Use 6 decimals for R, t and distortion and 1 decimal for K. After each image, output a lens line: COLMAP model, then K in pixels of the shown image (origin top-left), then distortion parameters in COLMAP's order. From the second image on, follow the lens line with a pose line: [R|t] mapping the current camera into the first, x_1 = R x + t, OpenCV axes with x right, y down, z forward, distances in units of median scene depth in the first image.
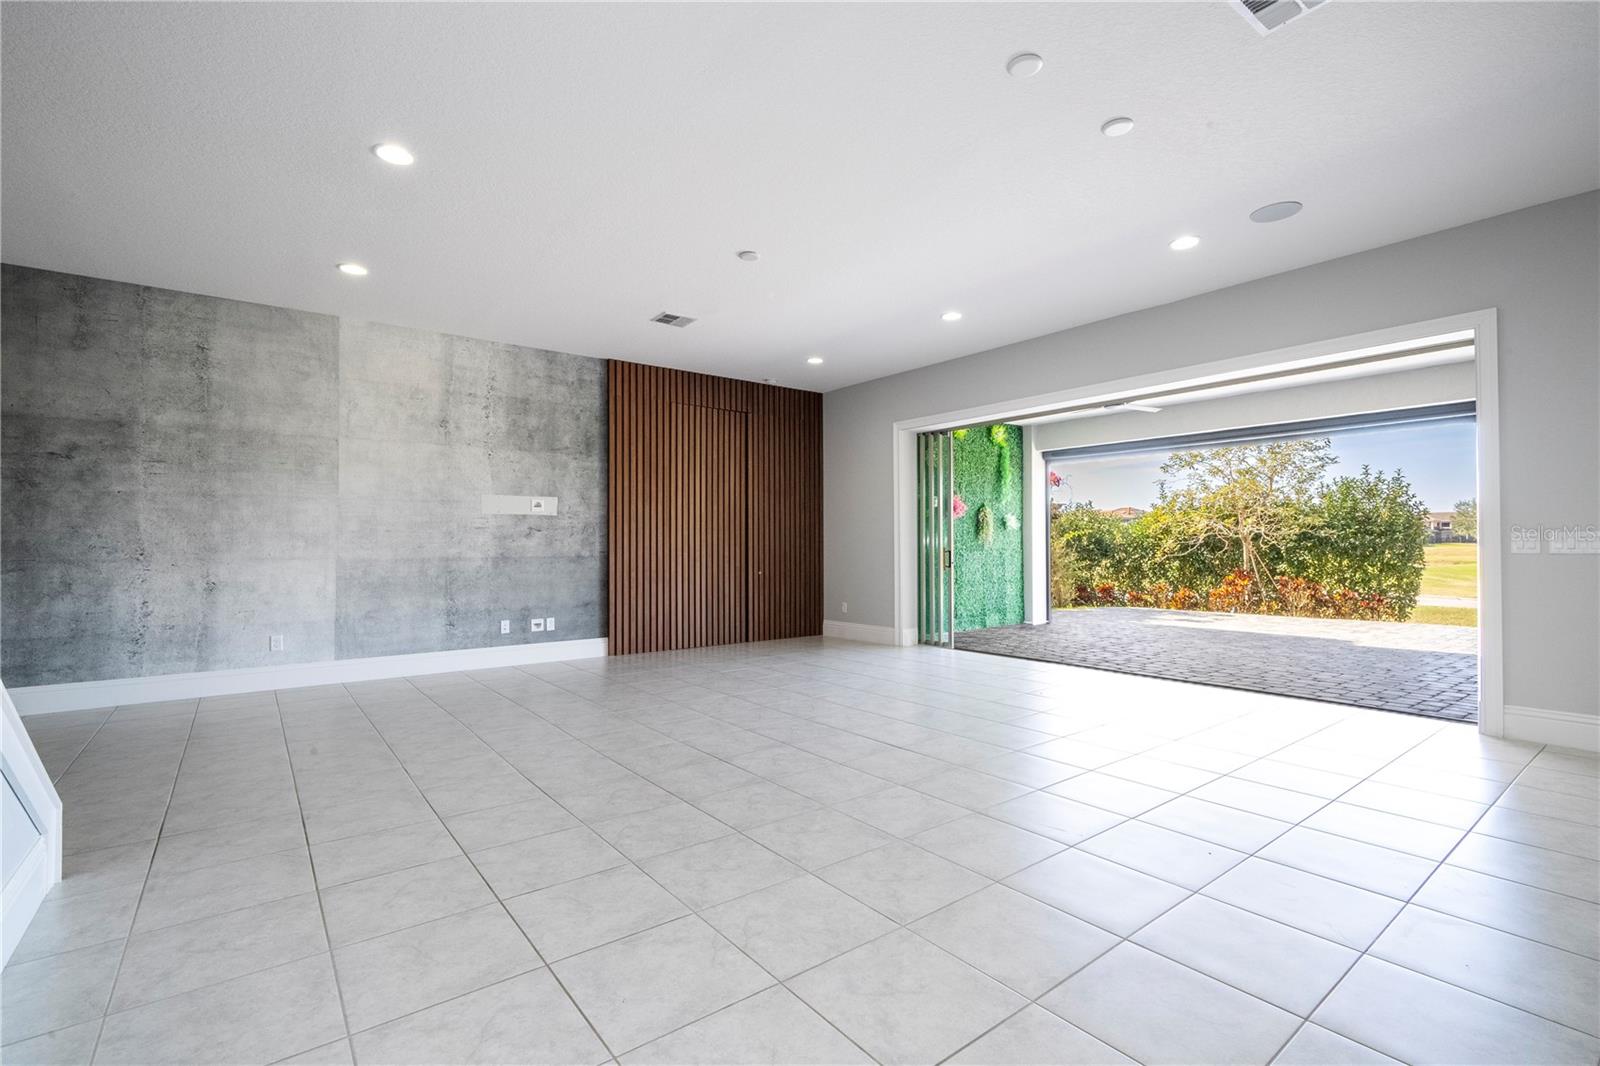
lens RADIAL K [[716.7, 0, 811.8], [0, 716.7, 537.2], [0, 0, 1]] dist [-0.002851, -0.000043]
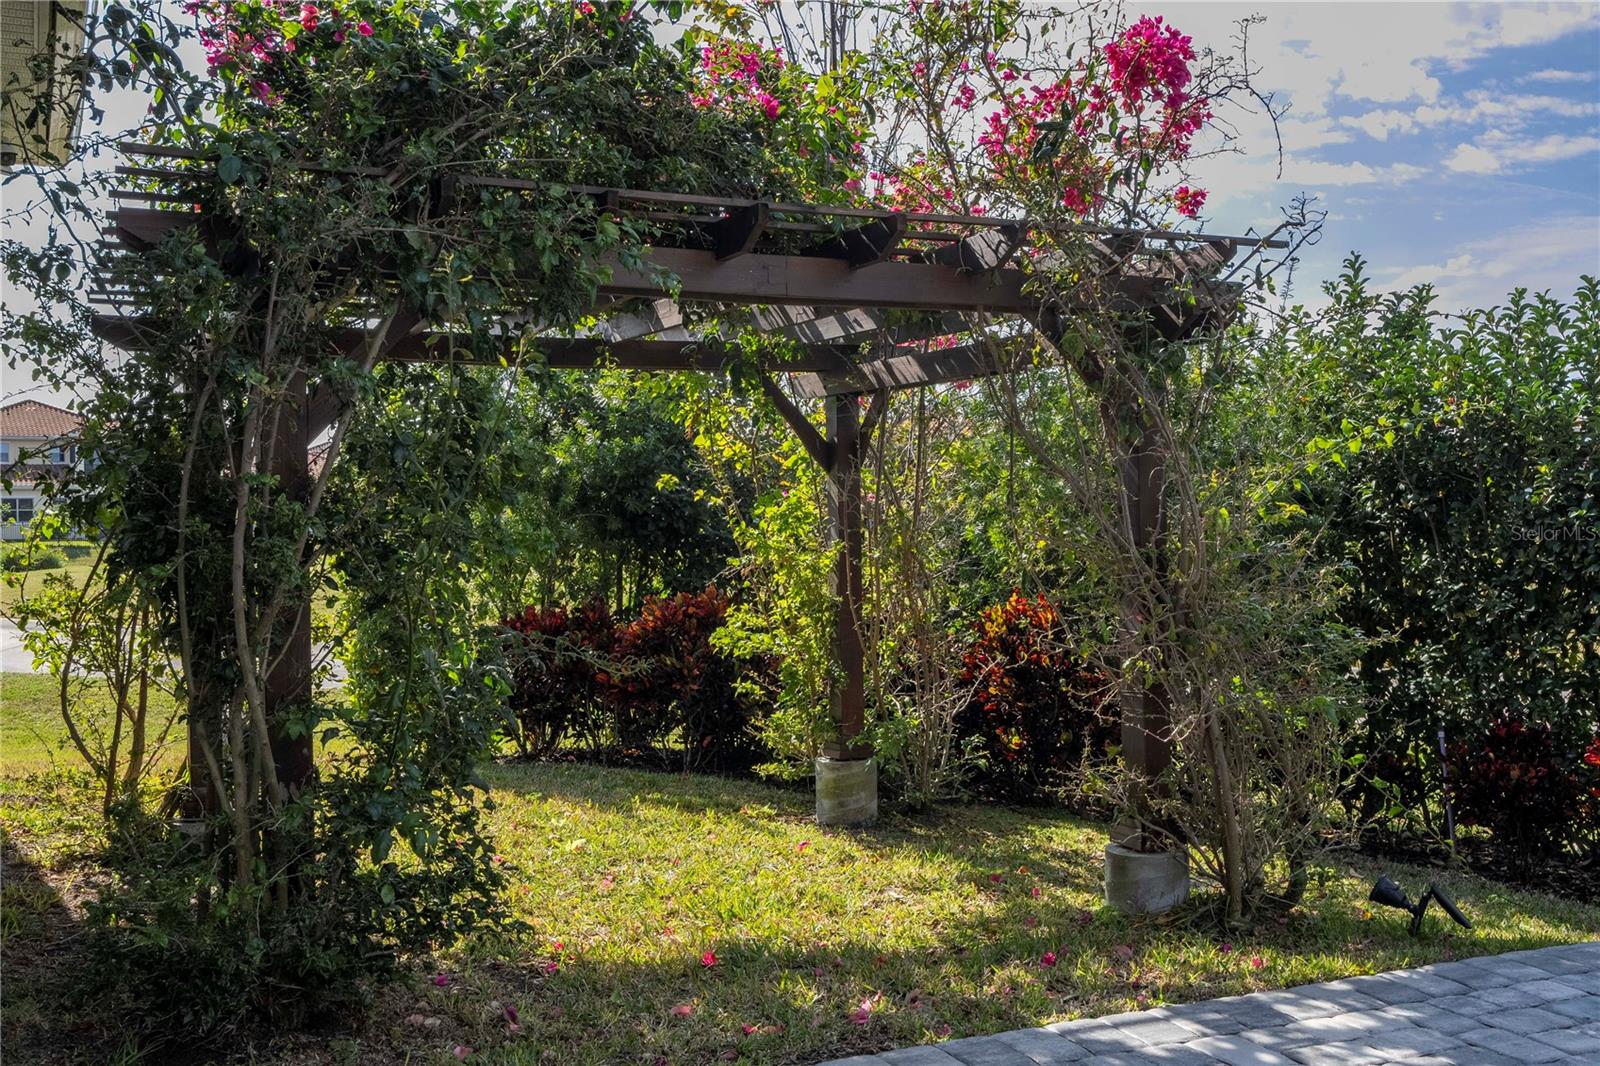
lens RADIAL K [[1551.7, 0, 799.7], [0, 1551.7, 558.5], [0, 0, 1]] dist [0.007054, 0.002057]
pose [[0.976746, -0.000242, -0.214398, 0.359245], [0.008775, 0.999206, 0.038852, 0.008990], [0.214219, -0.039830, 0.975973, 0.719124]]
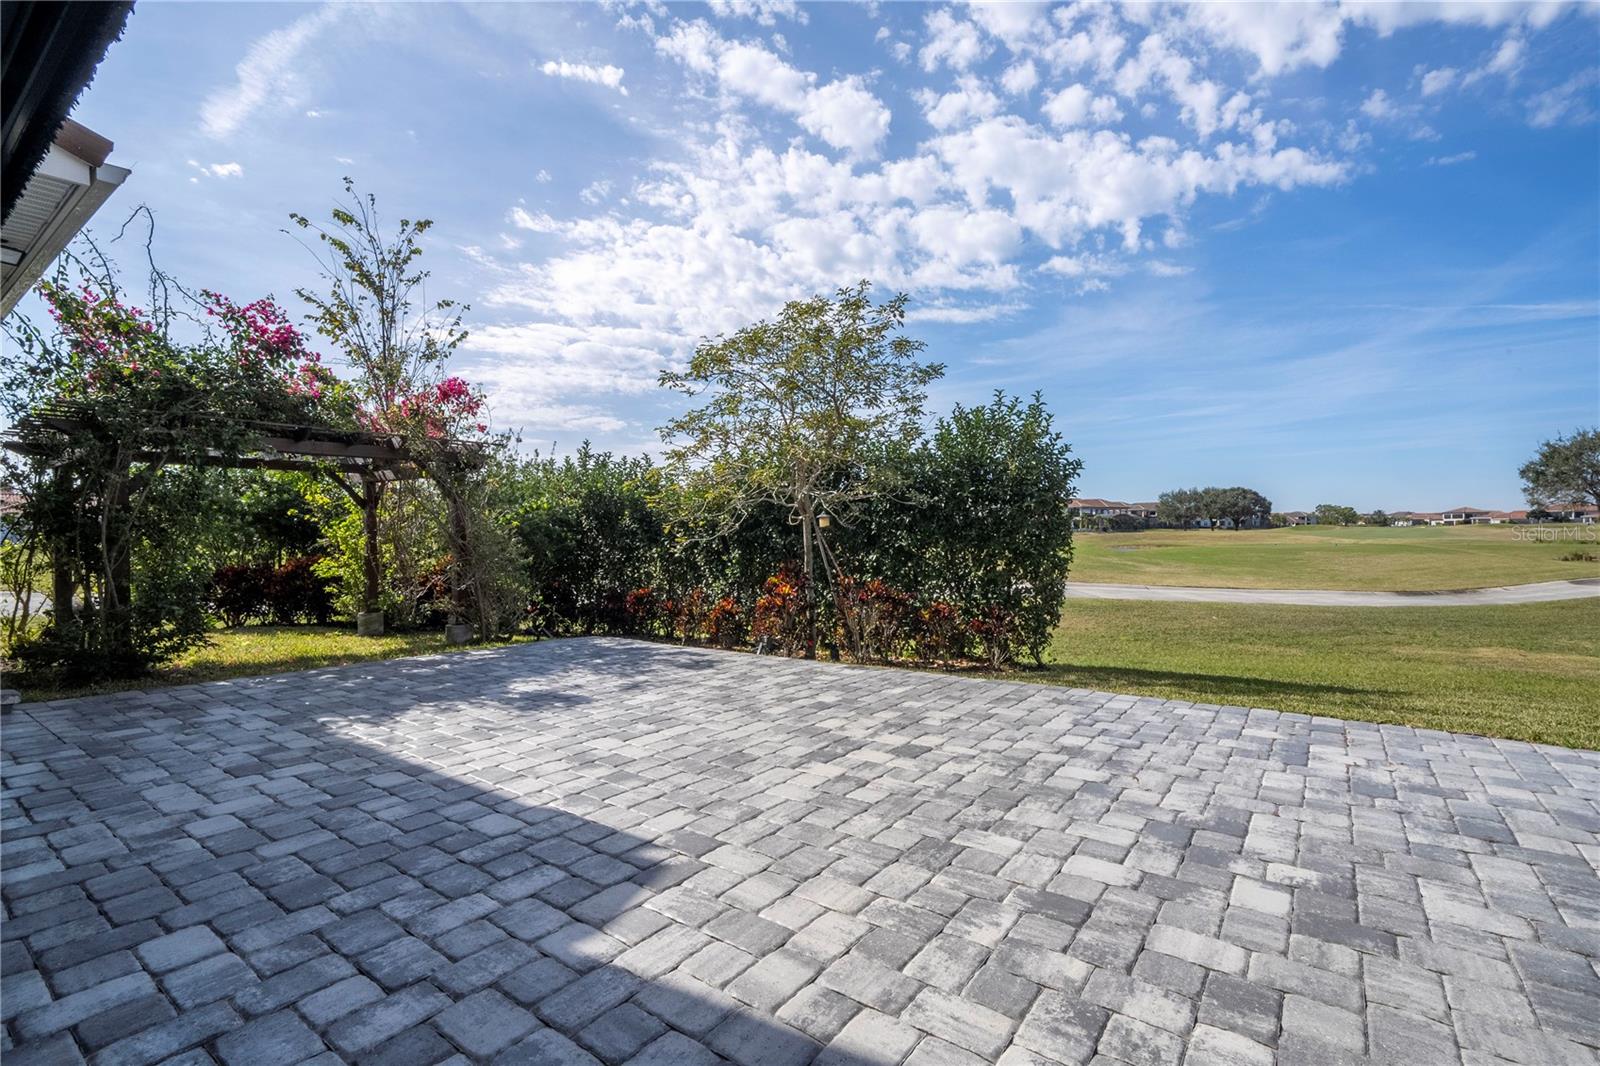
lens RADIAL K [[716.7, 0, 811.8], [0, 716.7, 537.2], [0, 0, 1]] dist [-0.002851, -0.000043]
pose [[0.961265, -0.004042, 0.275596, 0.472887], [0.000049, 0.999895, 0.014496, 0.016319], [-0.275626, -0.013921, 0.961164, 0.476816]]
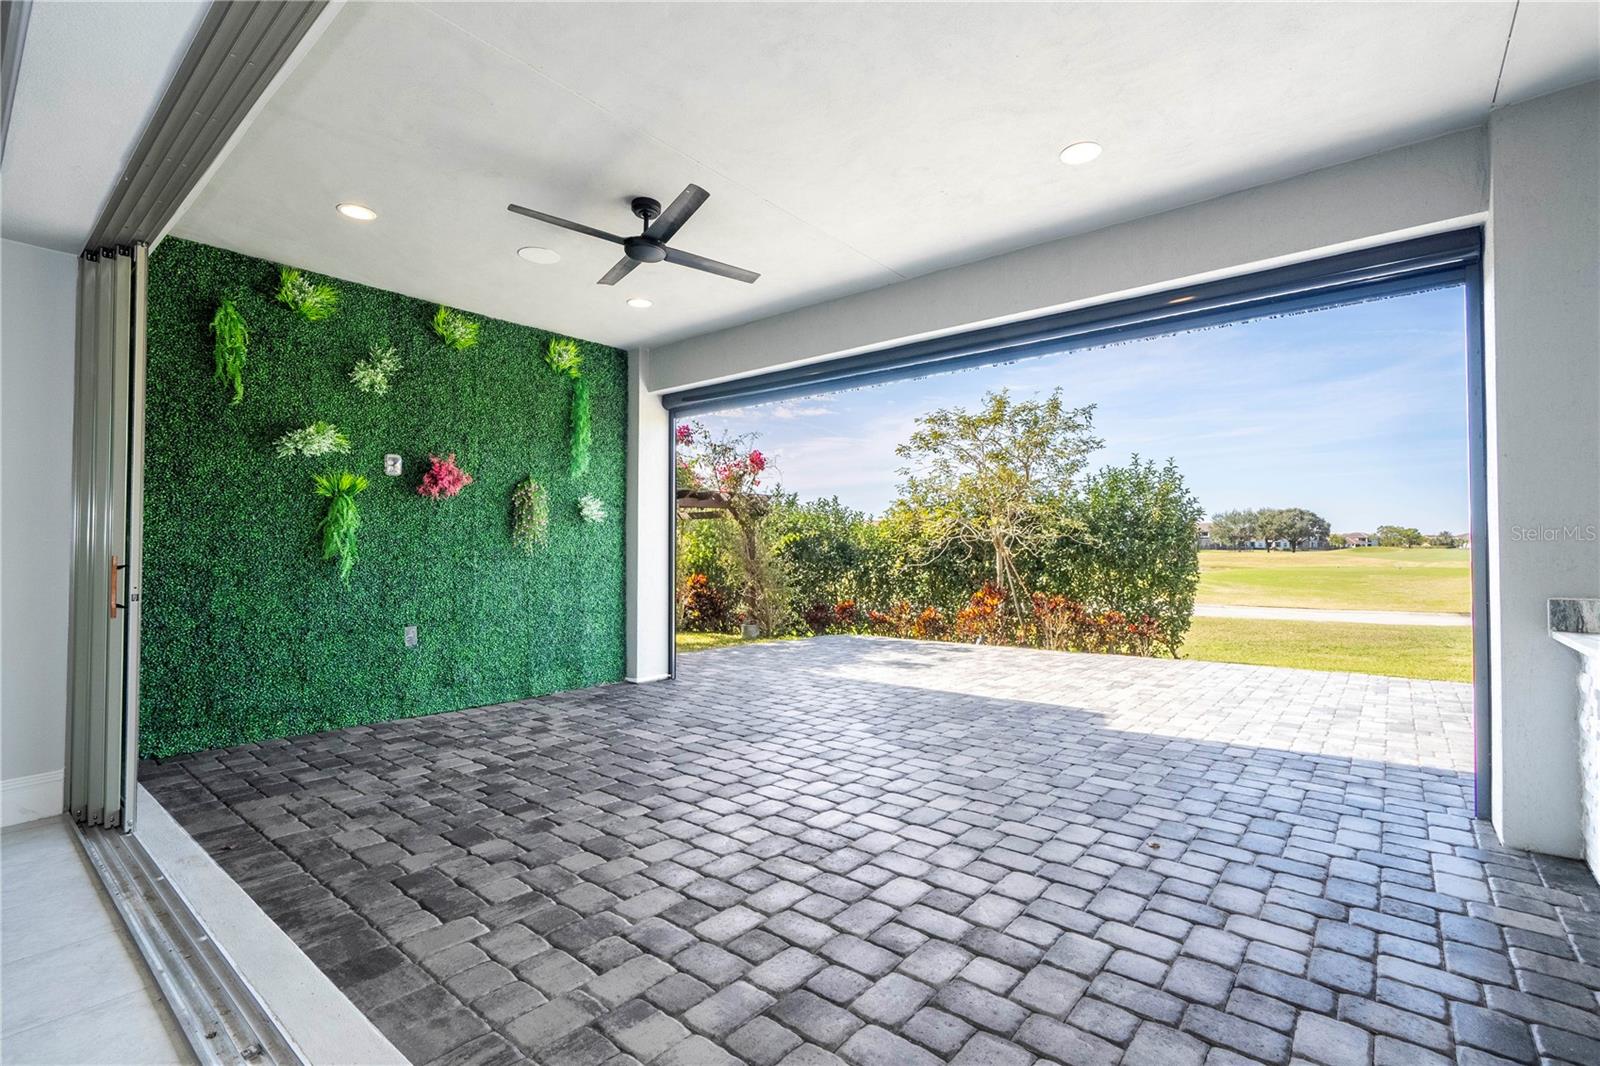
lens RADIAL K [[716.7, 0, 811.8], [0, 716.7, 537.2], [0, 0, 1]] dist [-0.002851, -0.000043]
pose [[0.974974, 0.007684, 0.222187, 0.248338], [-0.005343, 0.999924, -0.011138, 0.005176], [-0.222256, 0.009672, 0.974940, 0.305067]]
